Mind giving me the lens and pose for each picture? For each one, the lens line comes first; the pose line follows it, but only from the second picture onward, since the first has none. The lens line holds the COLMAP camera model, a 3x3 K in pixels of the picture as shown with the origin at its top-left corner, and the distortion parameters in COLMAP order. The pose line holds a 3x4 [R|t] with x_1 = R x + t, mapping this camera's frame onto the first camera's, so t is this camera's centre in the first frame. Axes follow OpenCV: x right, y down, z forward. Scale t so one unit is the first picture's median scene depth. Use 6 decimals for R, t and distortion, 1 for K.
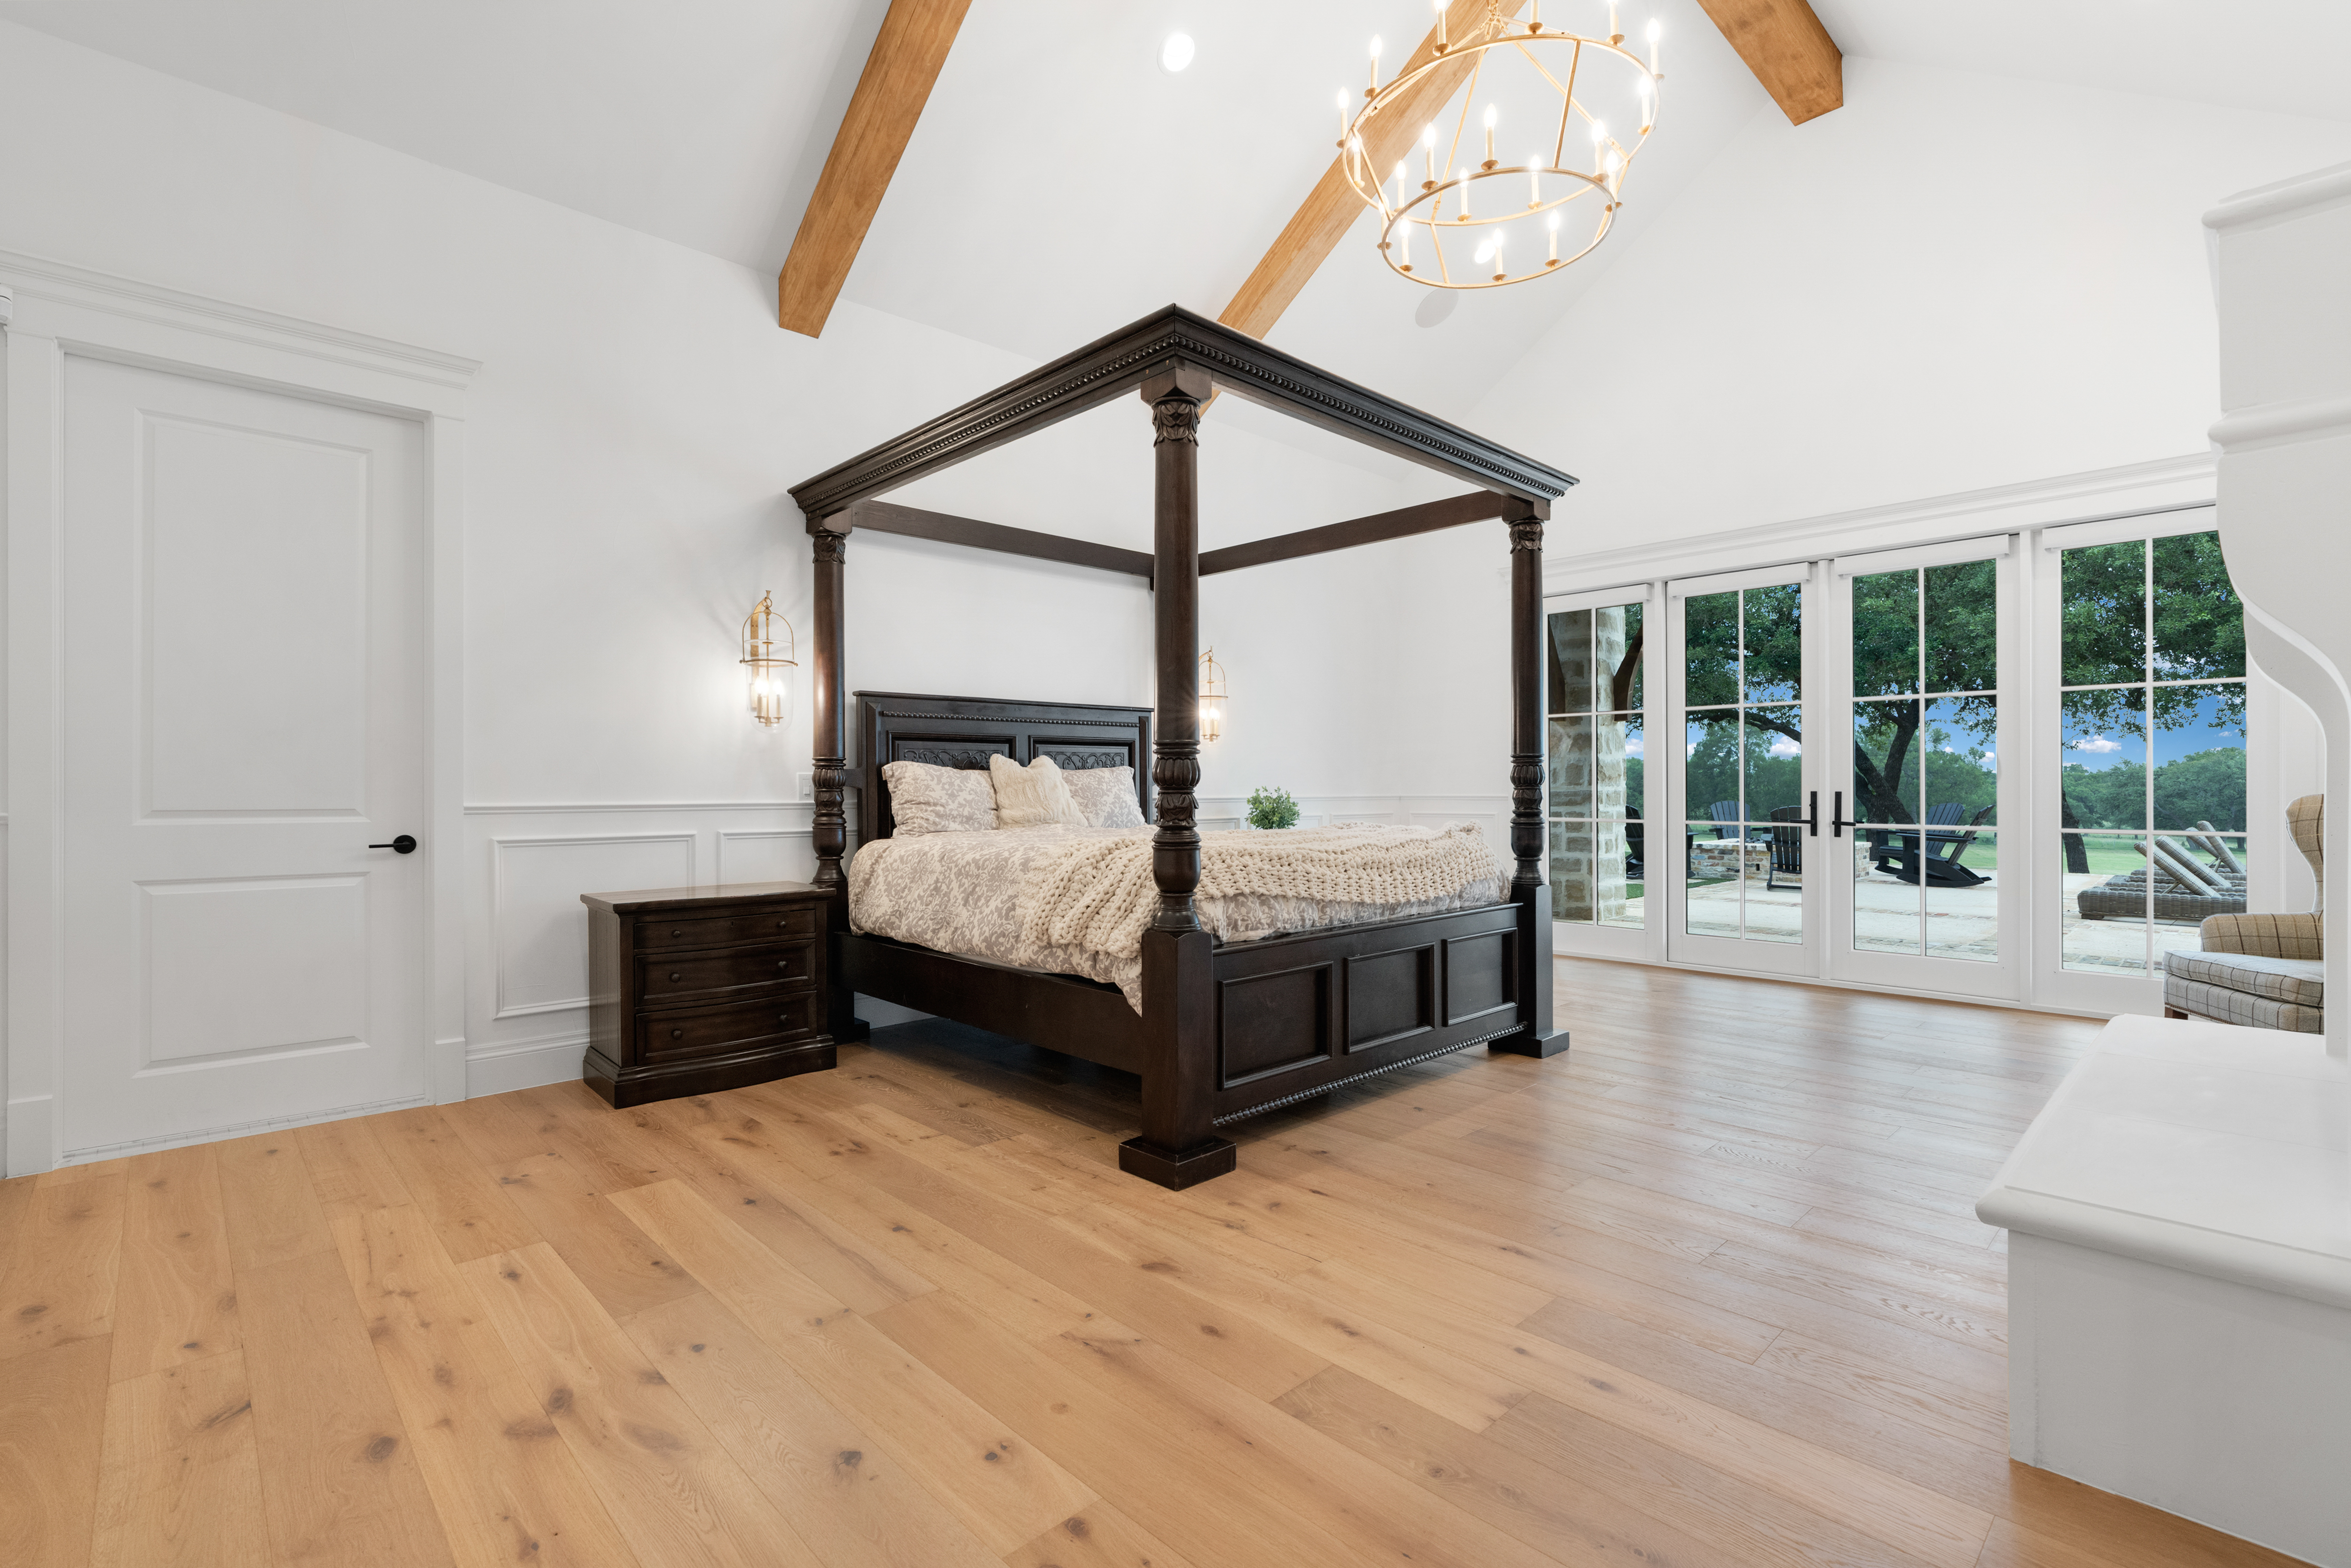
lens RADIAL K [[1066.0, 0, 1167.9], [0, 1066.0, 788.1], [0, 0, 1]] dist [-0.003855, -0.000193]
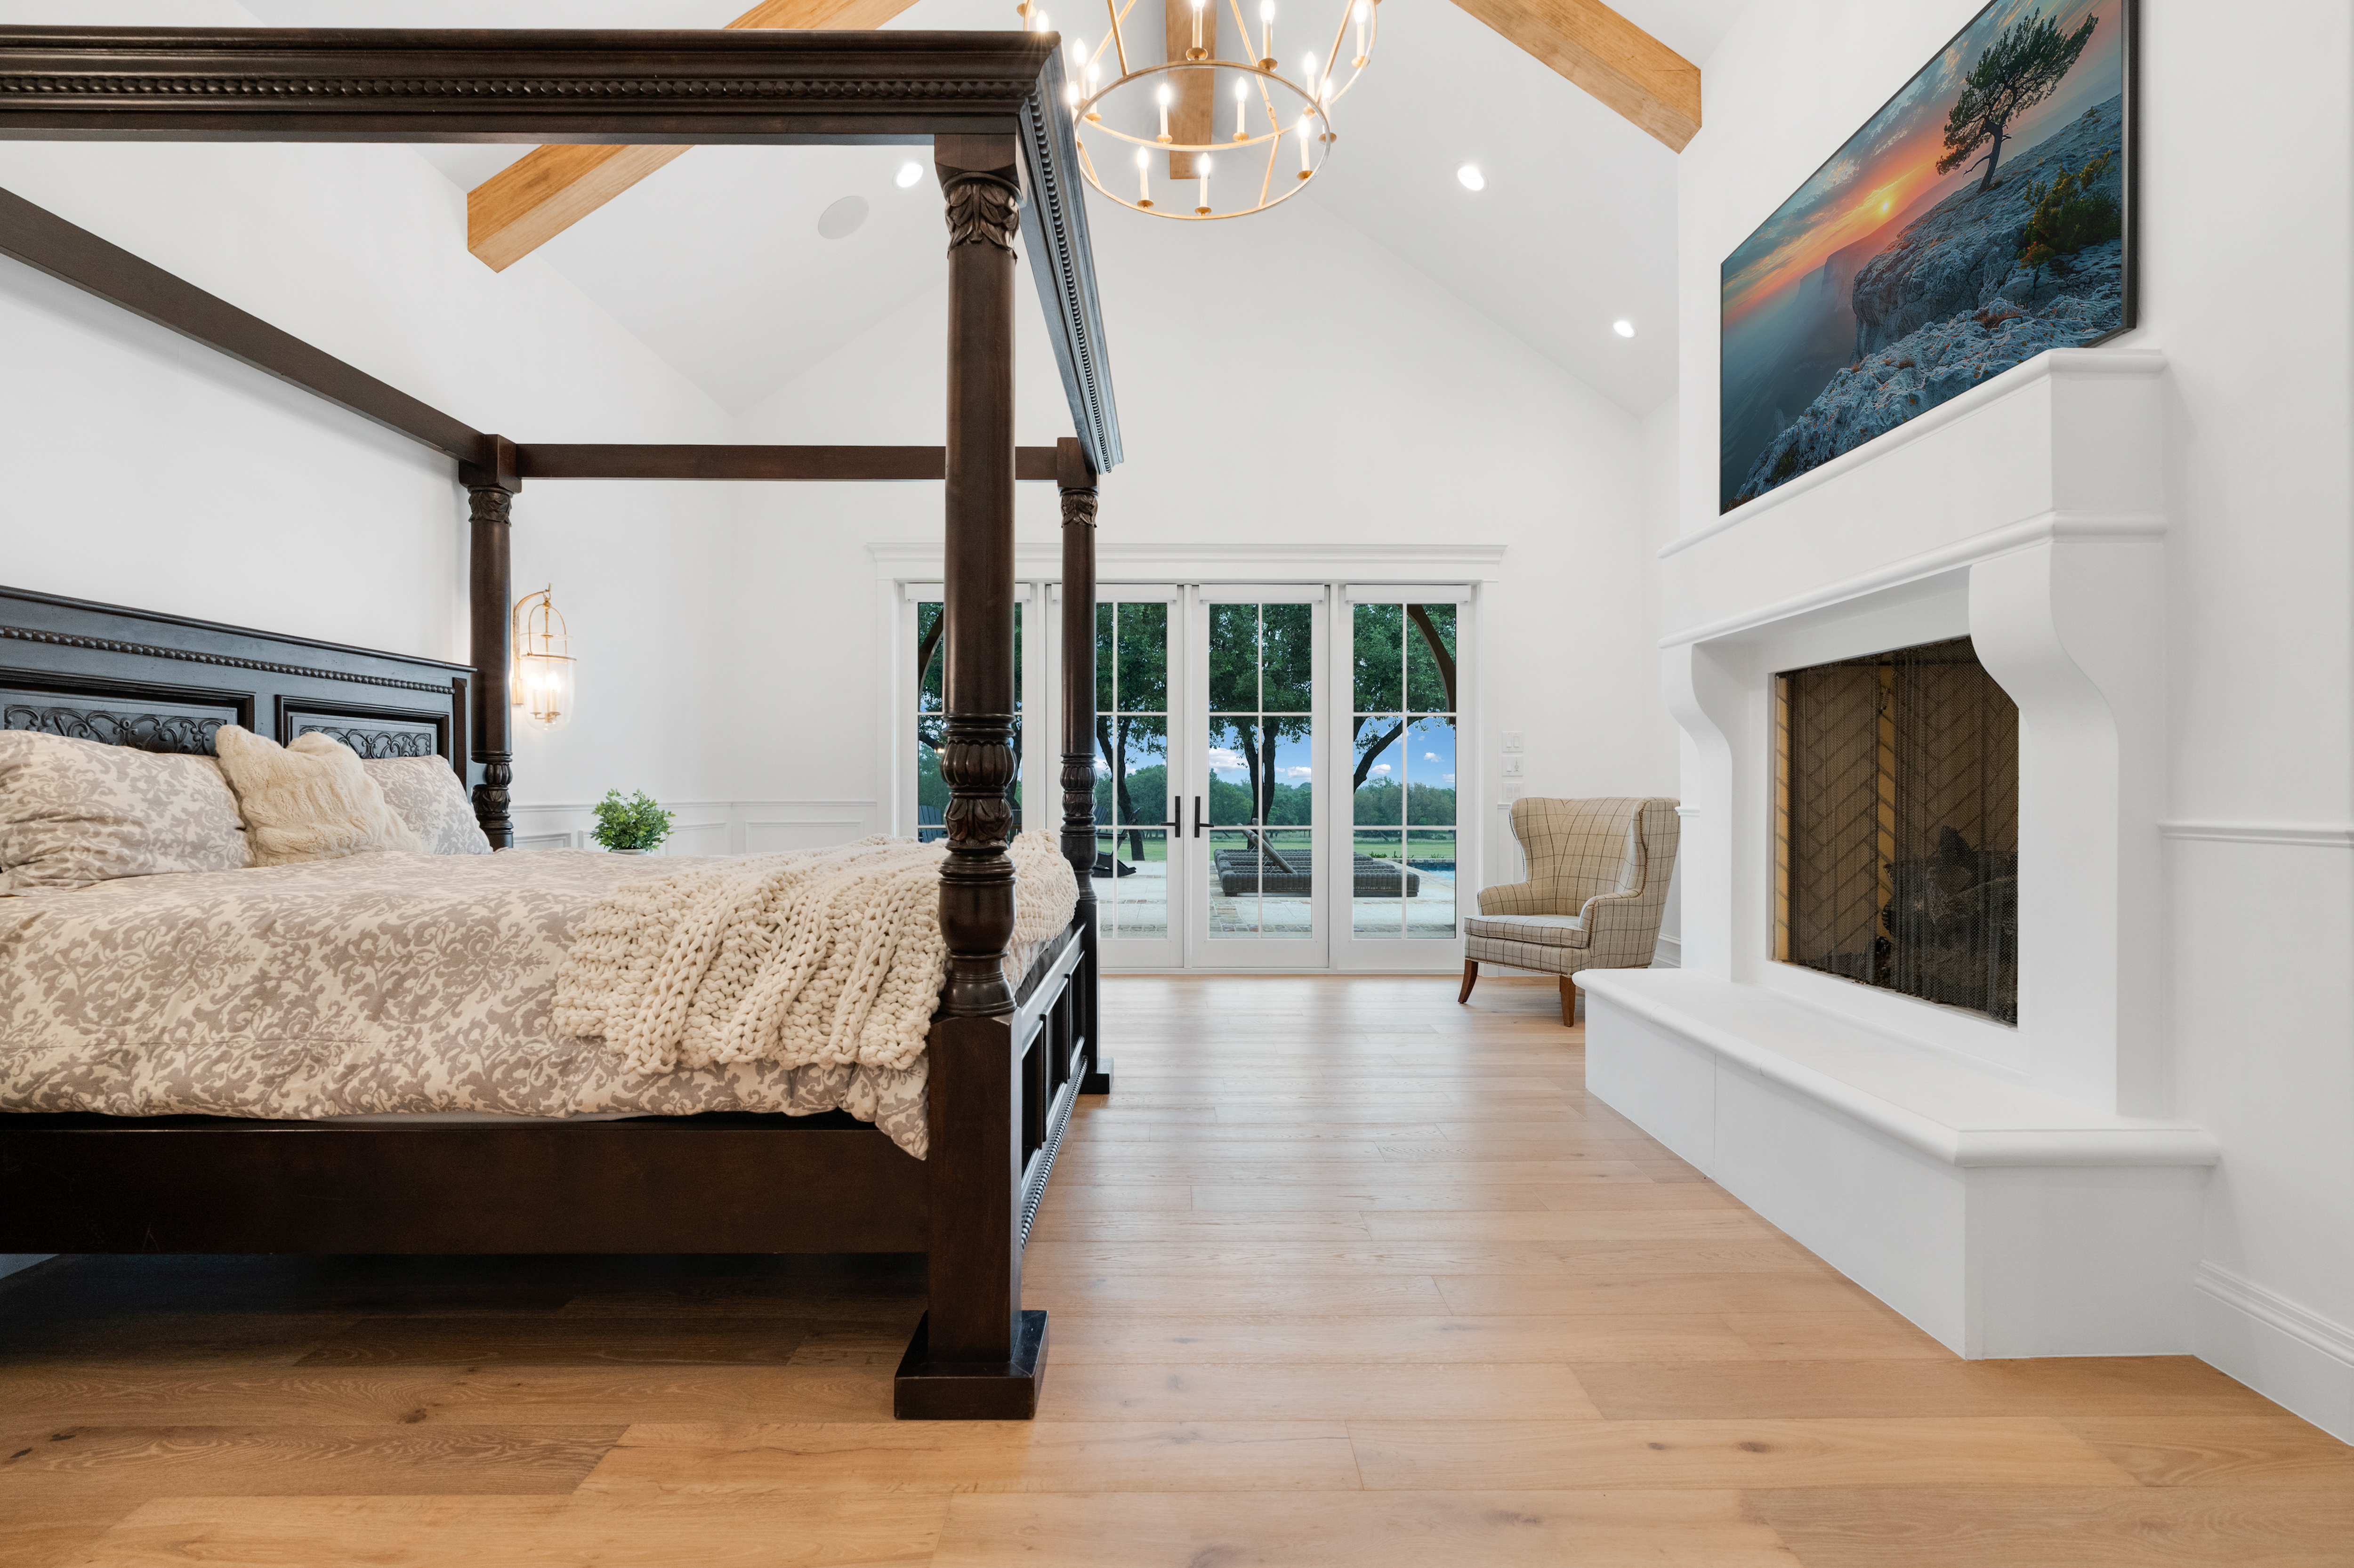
lens RADIAL K [[1085.1, 0, 1177.0], [0, 1085.1, 784.0], [0, 0, 1]] dist [-0.000727, 0.000423]
pose [[0.680461, 0.008976, 0.732729, -0.322363], [-0.003192, 0.999952, -0.009284, 0.001562], [-0.732777, 0.003979, 0.680457, 0.381279]]
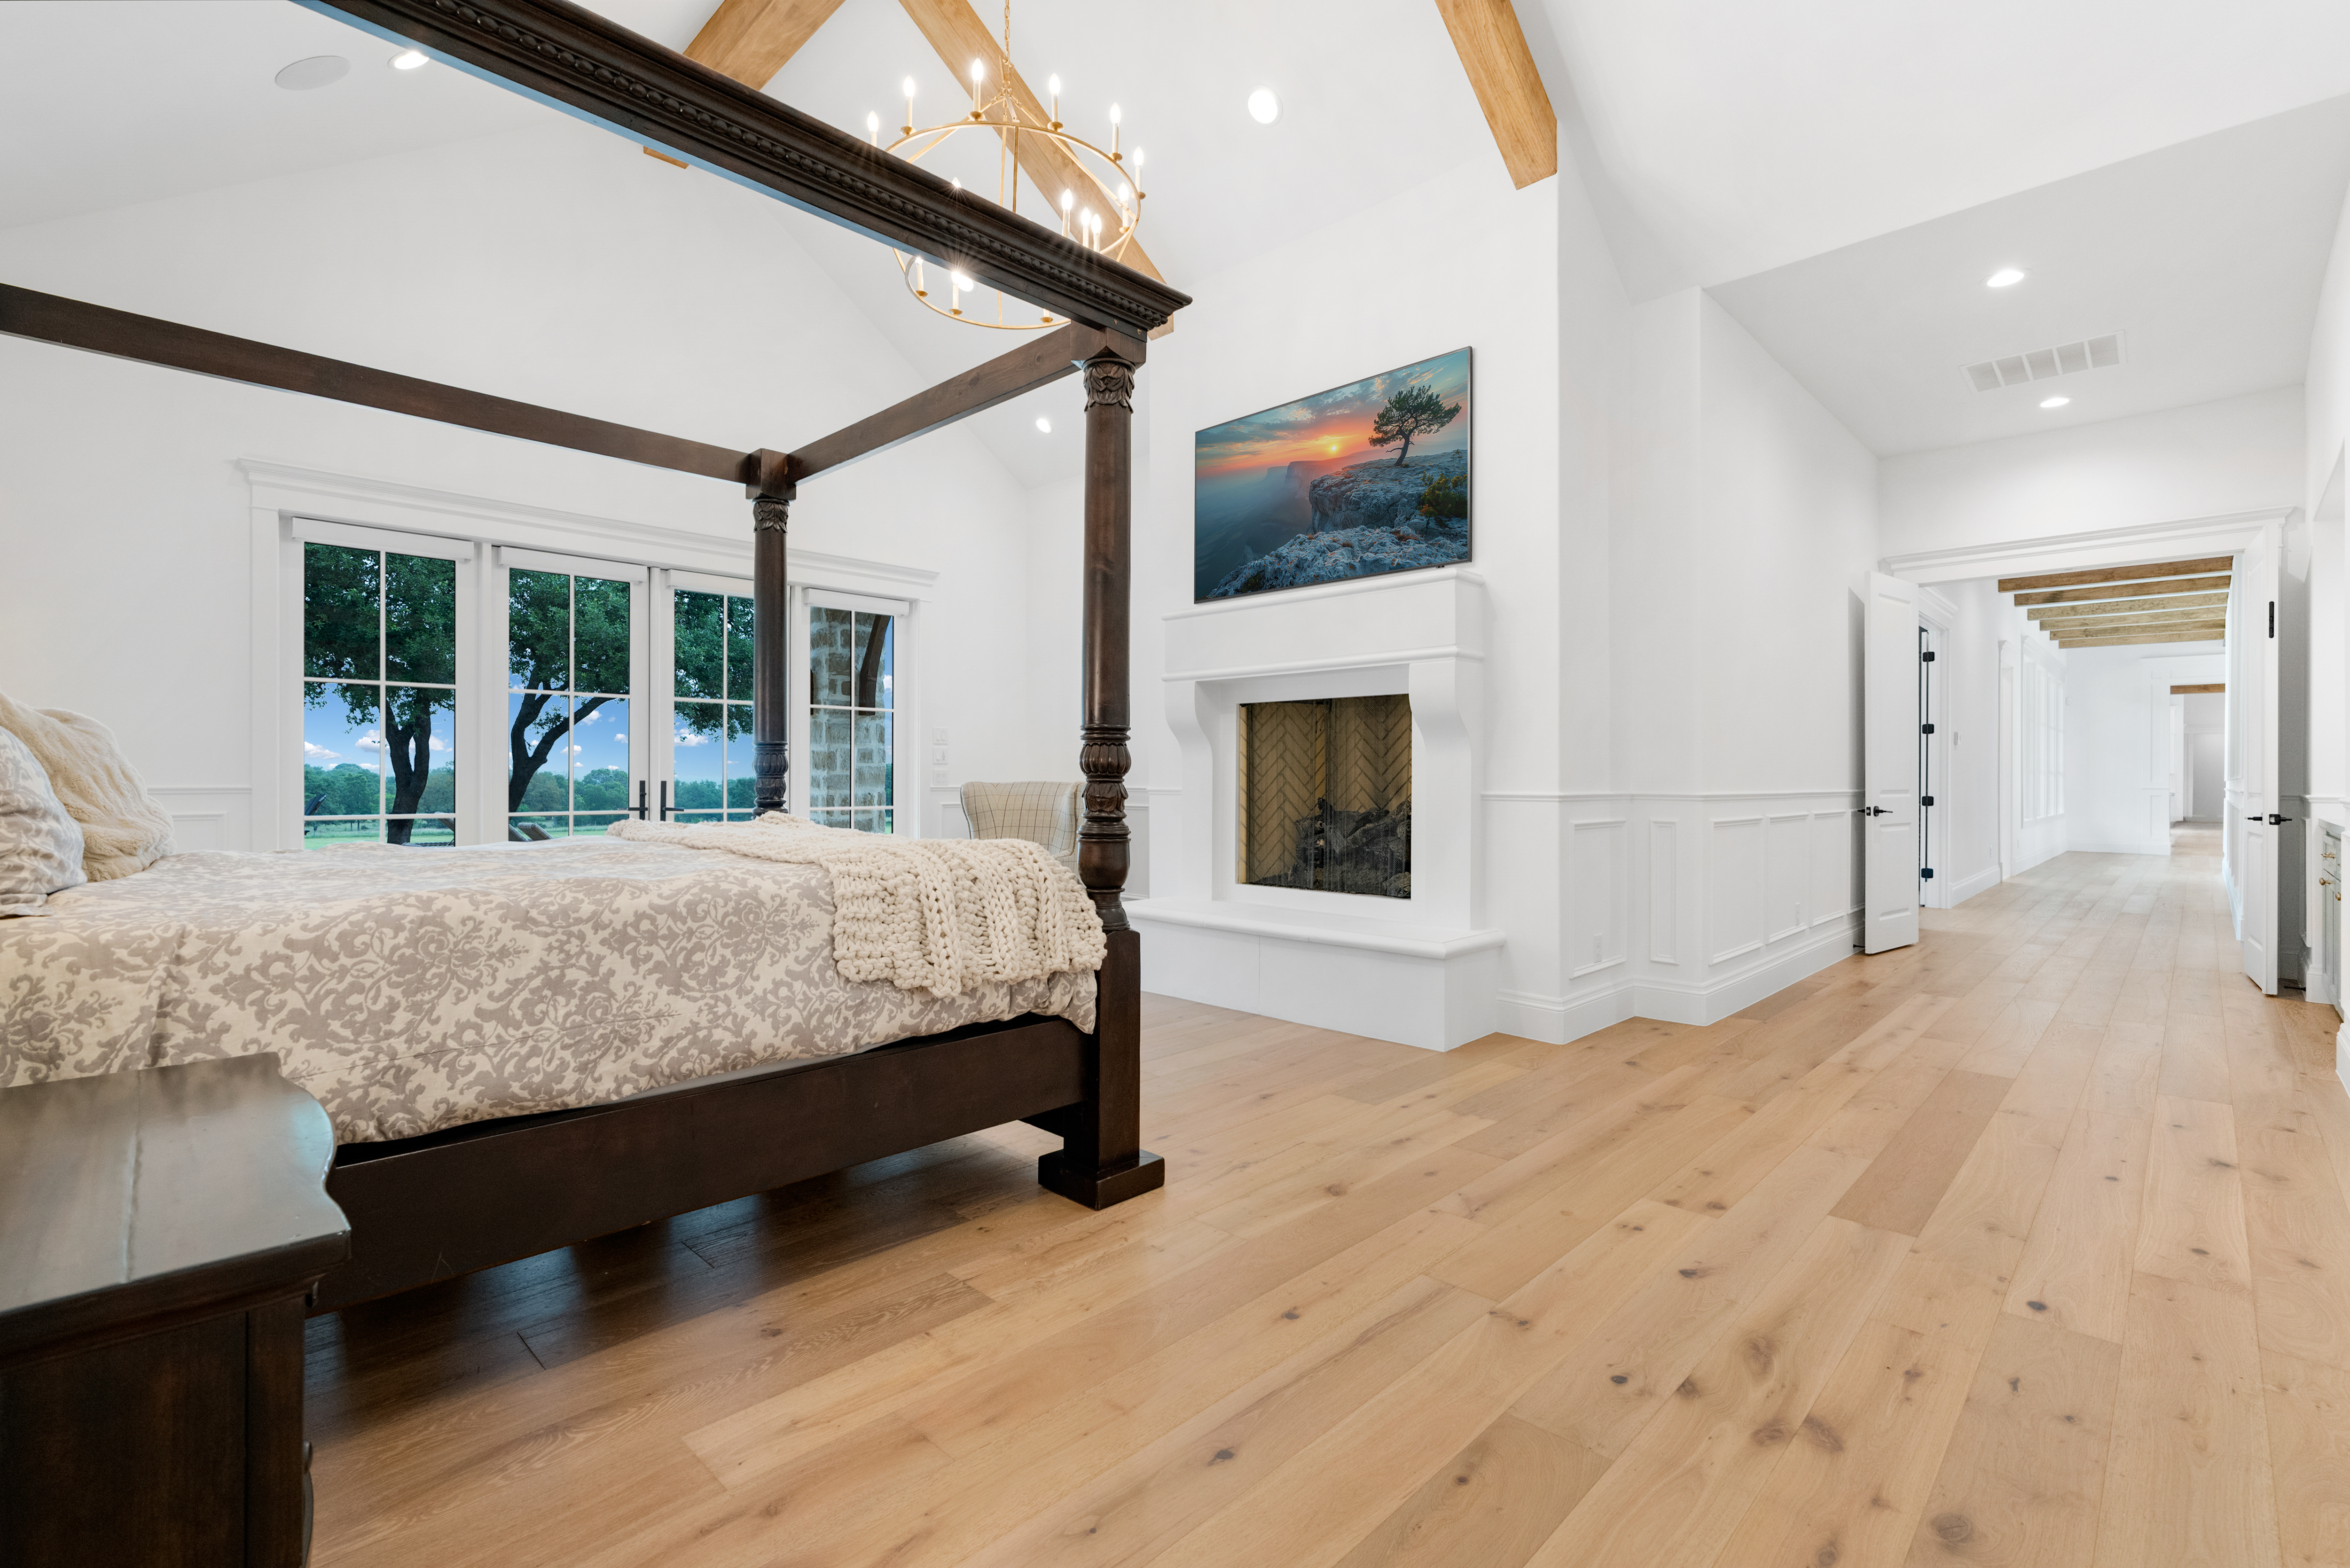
lens RADIAL K [[1060.9, 0, 1174.3], [0, 1060.9, 775.8], [0, 0, 1]] dist [-0.007959, 0.003997]
pose [[-0.043108, 0.005480, 0.999055, -0.759395], [-0.004849, 0.999972, -0.005694, 0.003305], [-0.999059, -0.005090, -0.043081, 0.804734]]
